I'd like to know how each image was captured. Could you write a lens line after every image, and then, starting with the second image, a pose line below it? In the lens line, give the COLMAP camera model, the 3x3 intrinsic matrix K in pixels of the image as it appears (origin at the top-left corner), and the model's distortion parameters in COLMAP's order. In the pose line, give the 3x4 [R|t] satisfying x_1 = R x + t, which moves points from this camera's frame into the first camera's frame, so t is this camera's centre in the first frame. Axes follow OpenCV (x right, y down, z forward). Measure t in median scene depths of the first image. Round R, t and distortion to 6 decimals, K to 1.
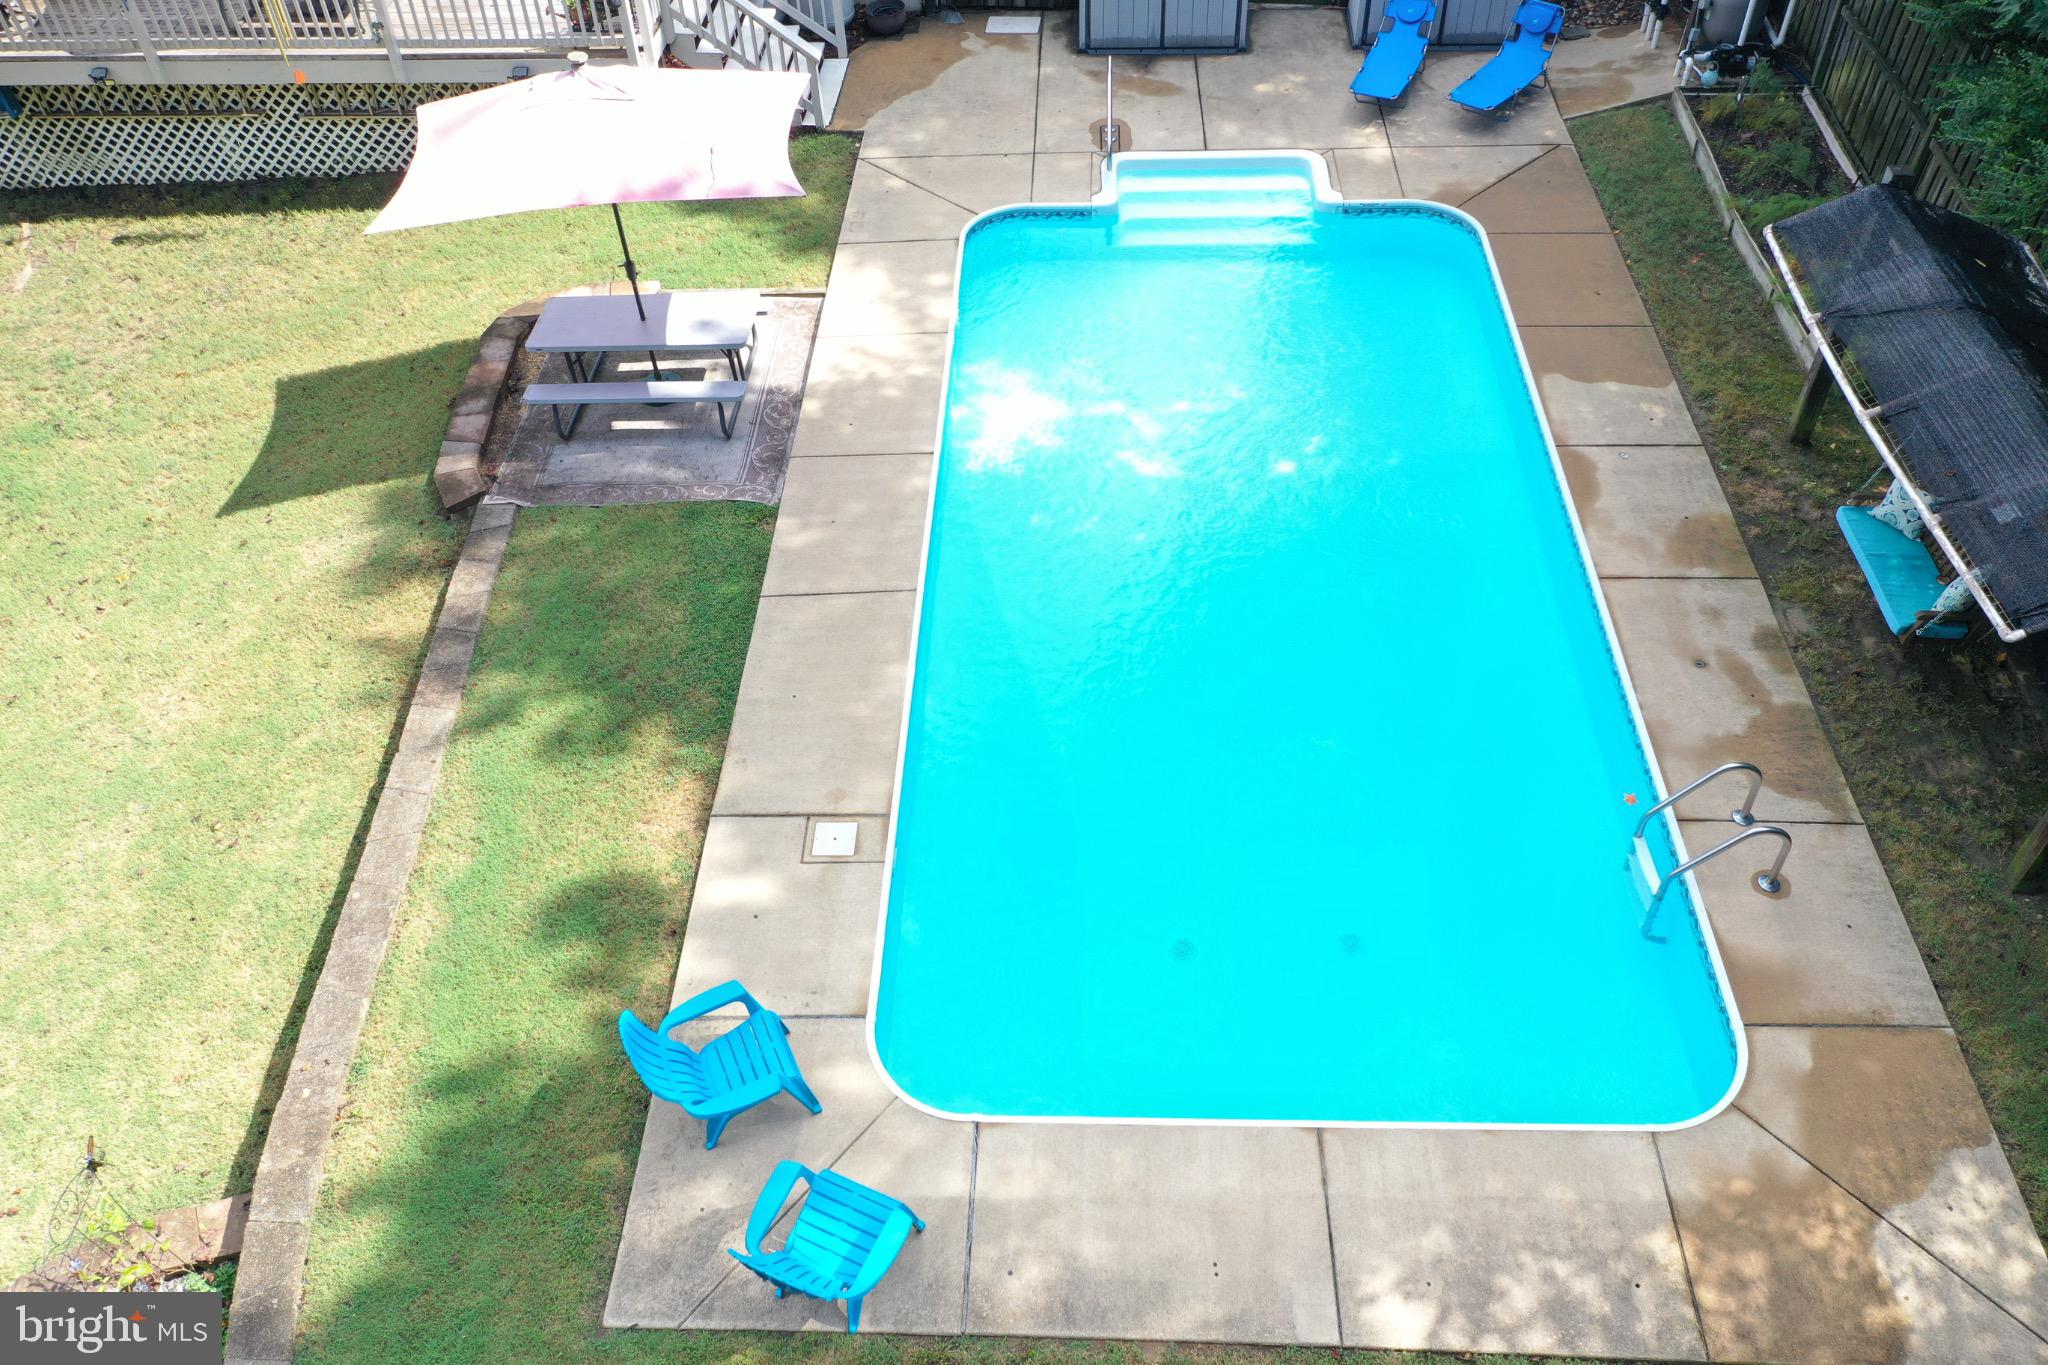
lens RADIAL K [[1611.3, 0, 1021.4], [0, 1611.3, 678.9], [0, 0, 1]] dist [0.003495, 0.000143]
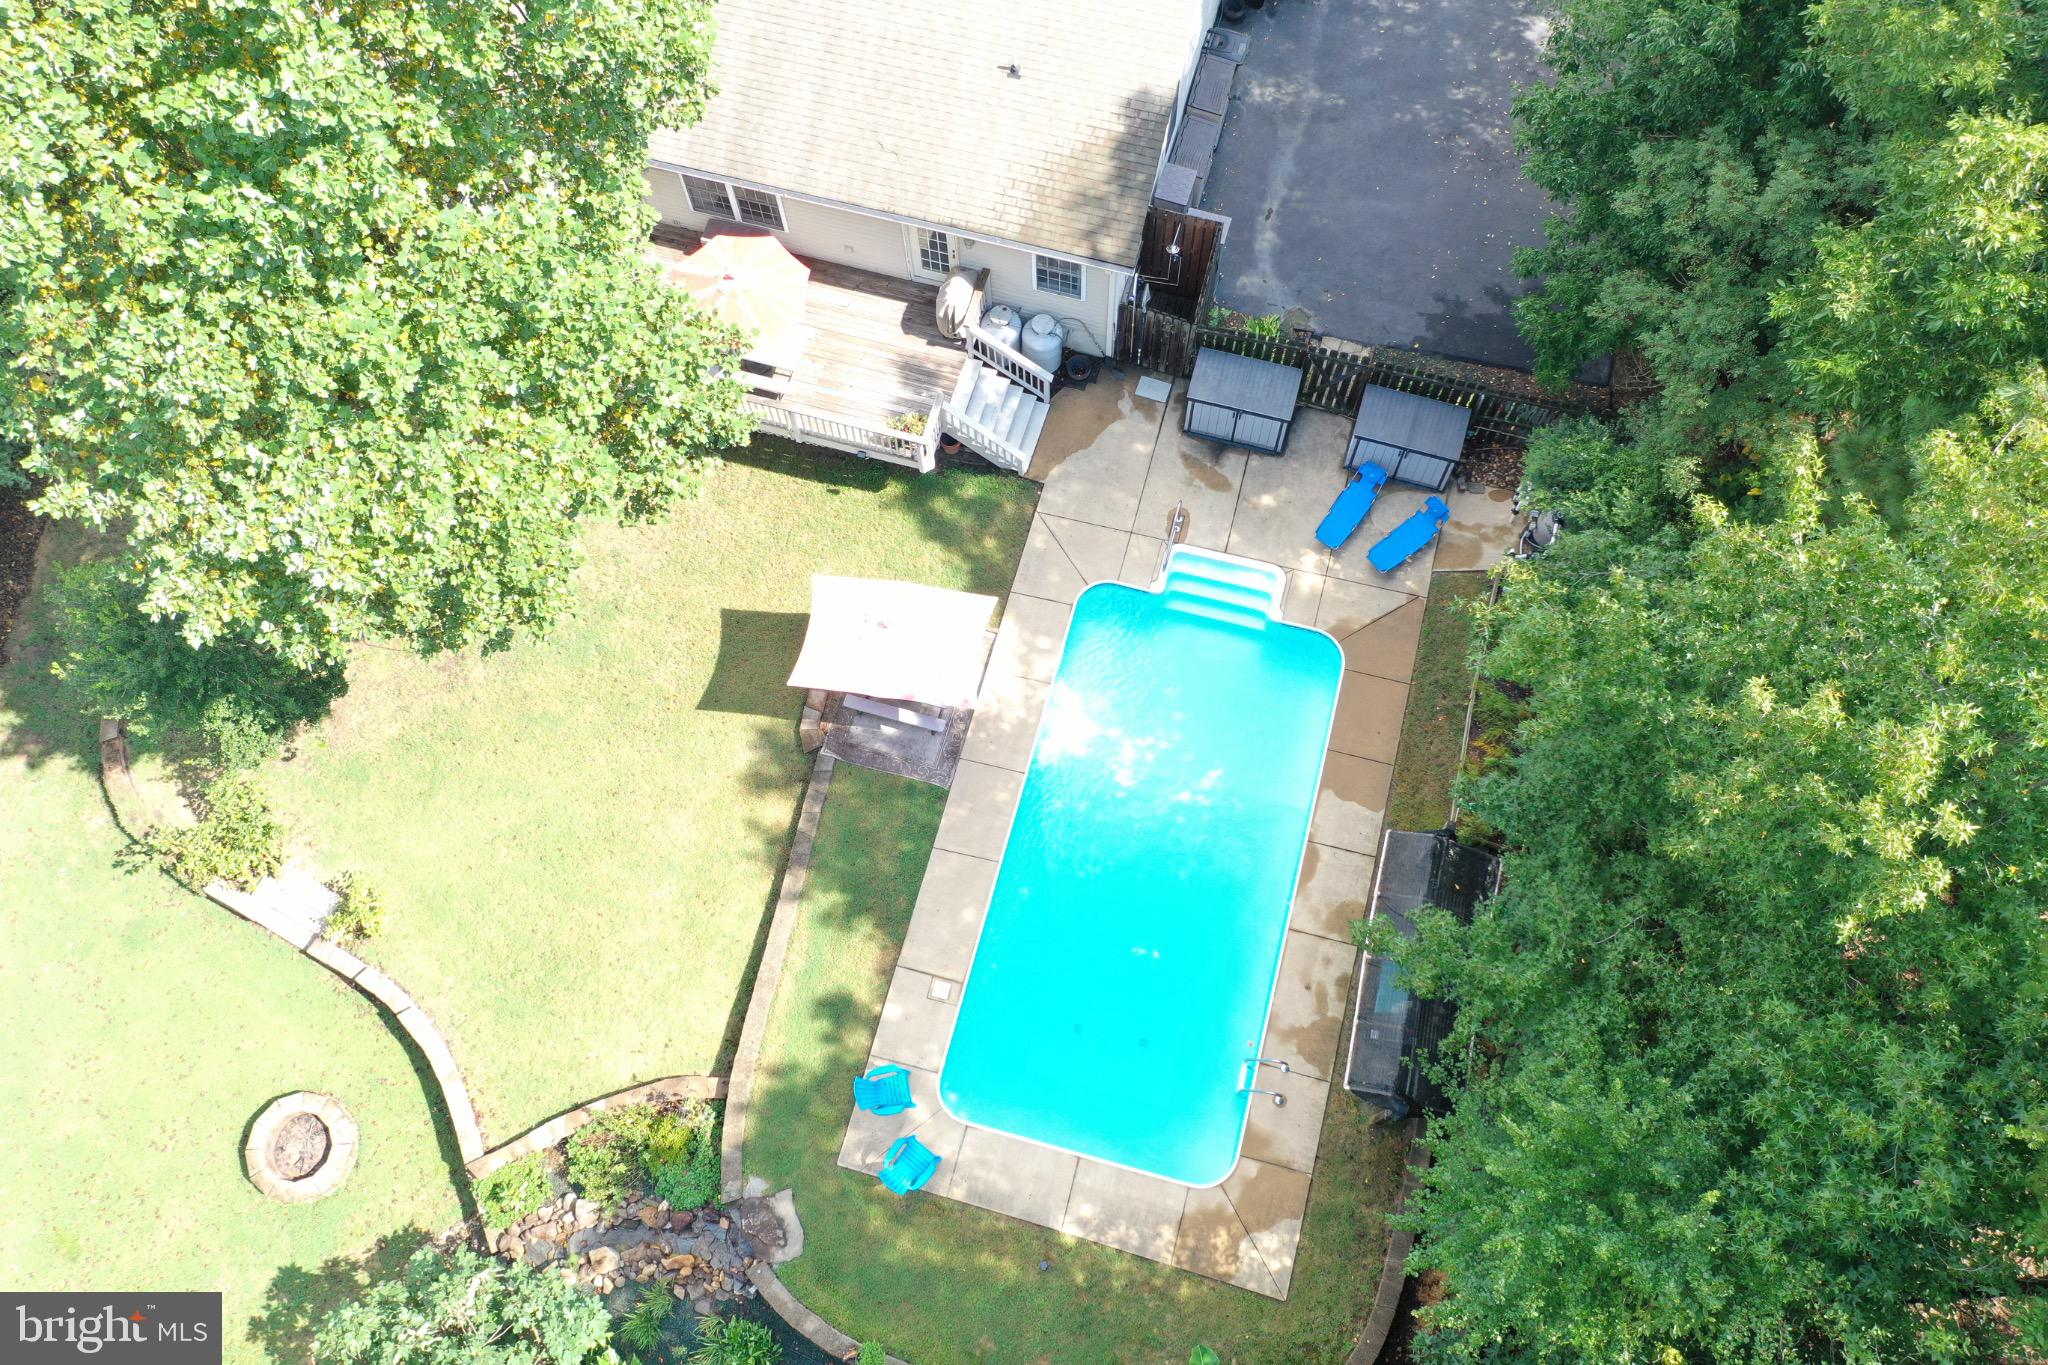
lens RADIAL K [[1611.3, 0, 1021.4], [0, 1611.3, 678.9], [0, 0, 1]] dist [0.003495, 0.000143]
pose [[0.972706, 0.219431, -0.075457, 0.072760], [-0.170151, 0.895600, 0.411036, -1.087944], [0.157773, -0.386978, 0.908491, -0.866754]]
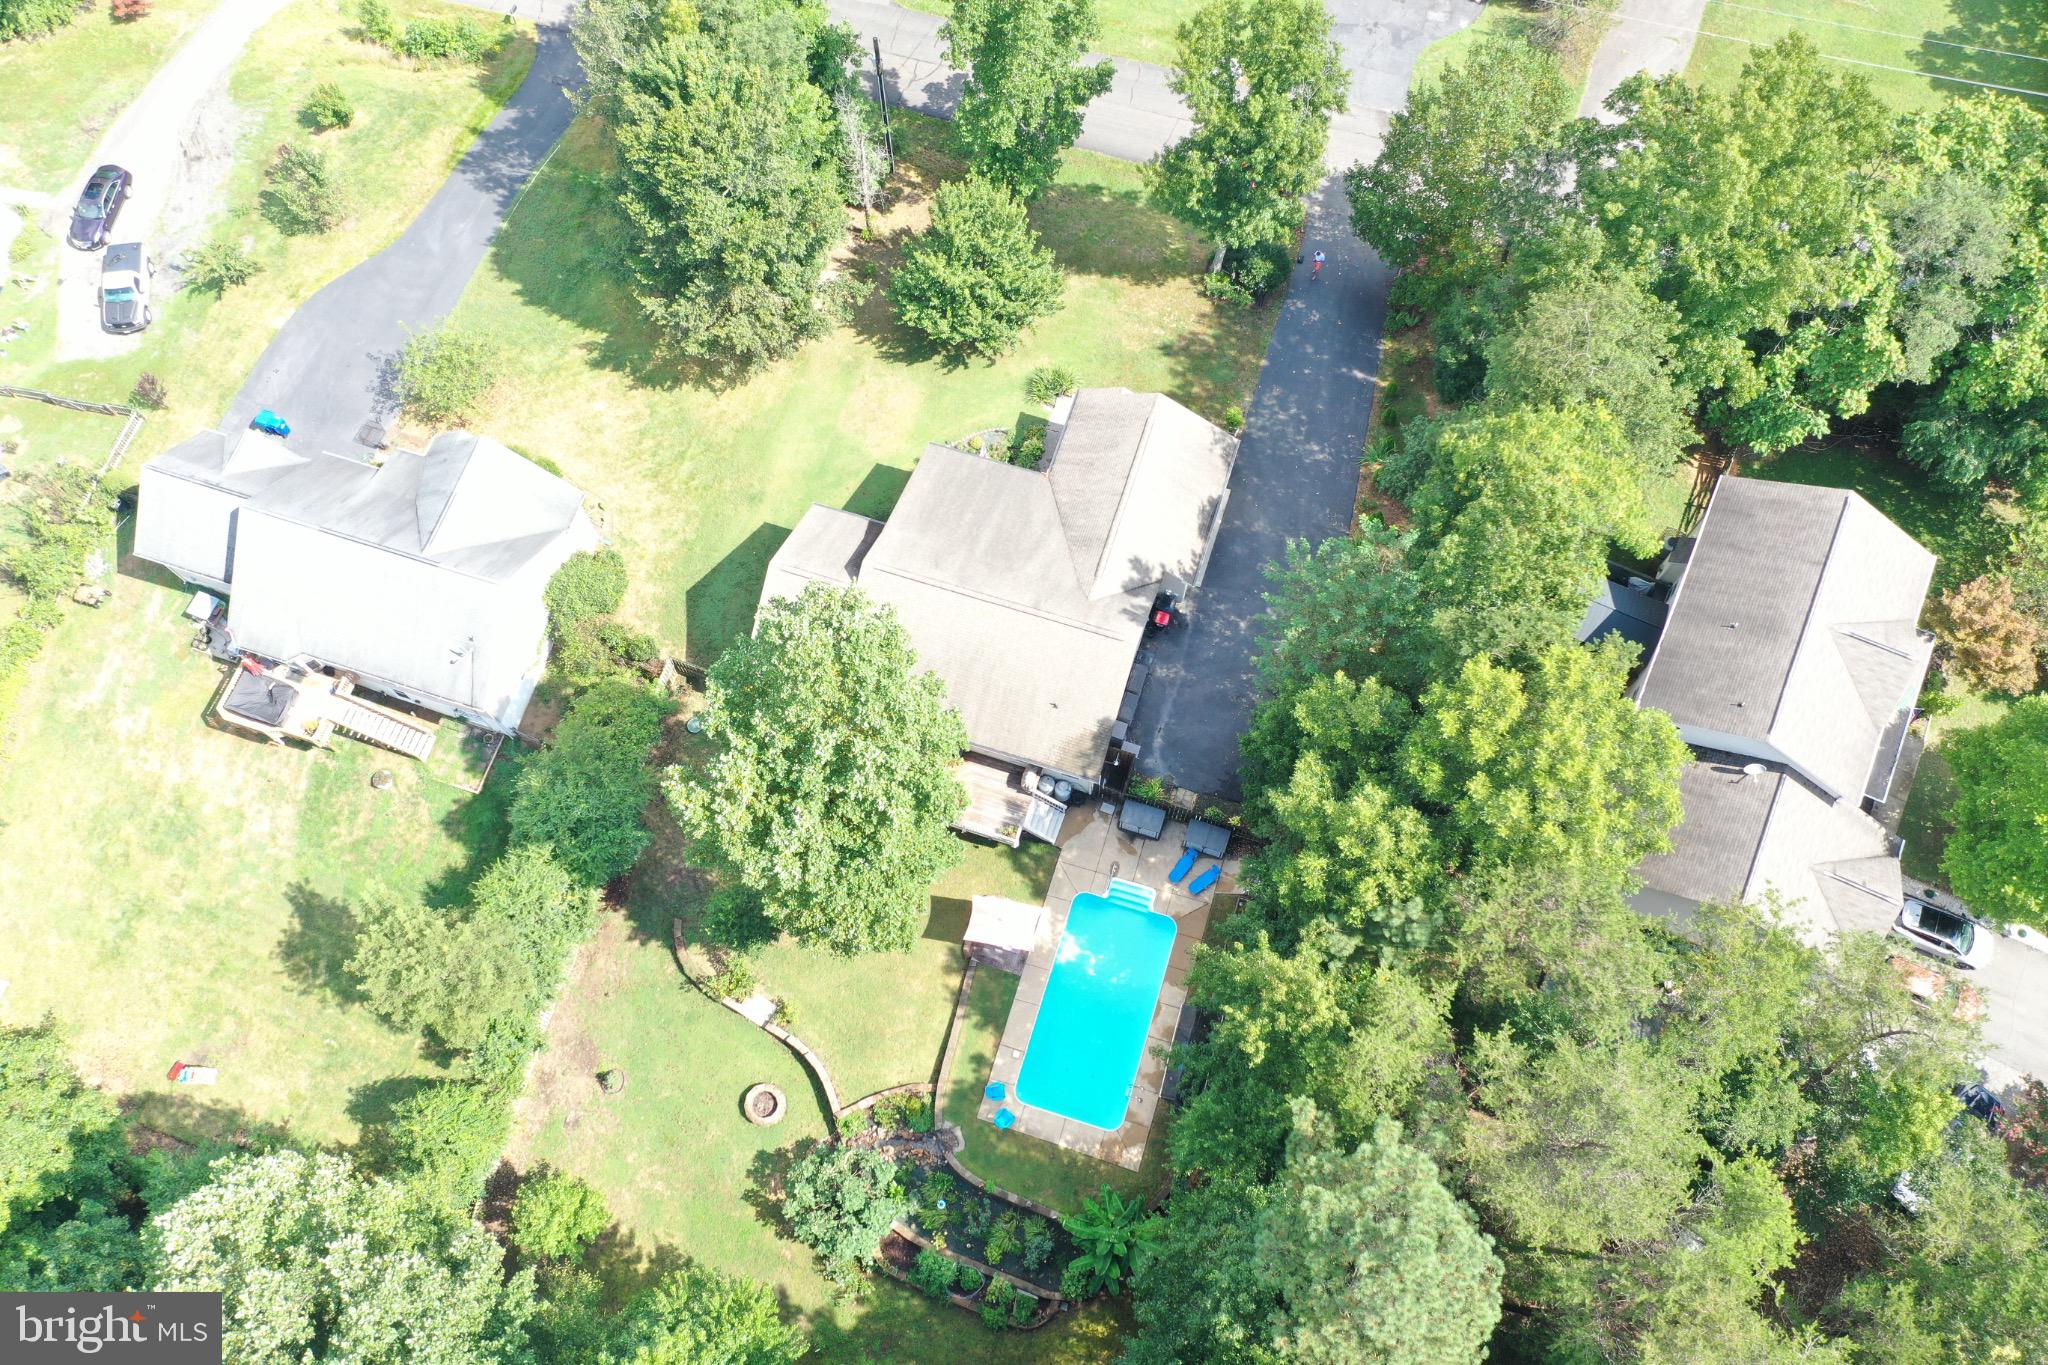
lens RADIAL K [[1611.3, 0, 1021.4], [0, 1611.3, 678.9], [0, 0, 1]] dist [0.003495, 0.000143]
pose [[0.963981, 0.253805, -0.079517, 0.033538], [-0.200520, 0.889938, 0.409637, -3.156404], [0.174734, -0.378938, 0.908776, -3.537360]]
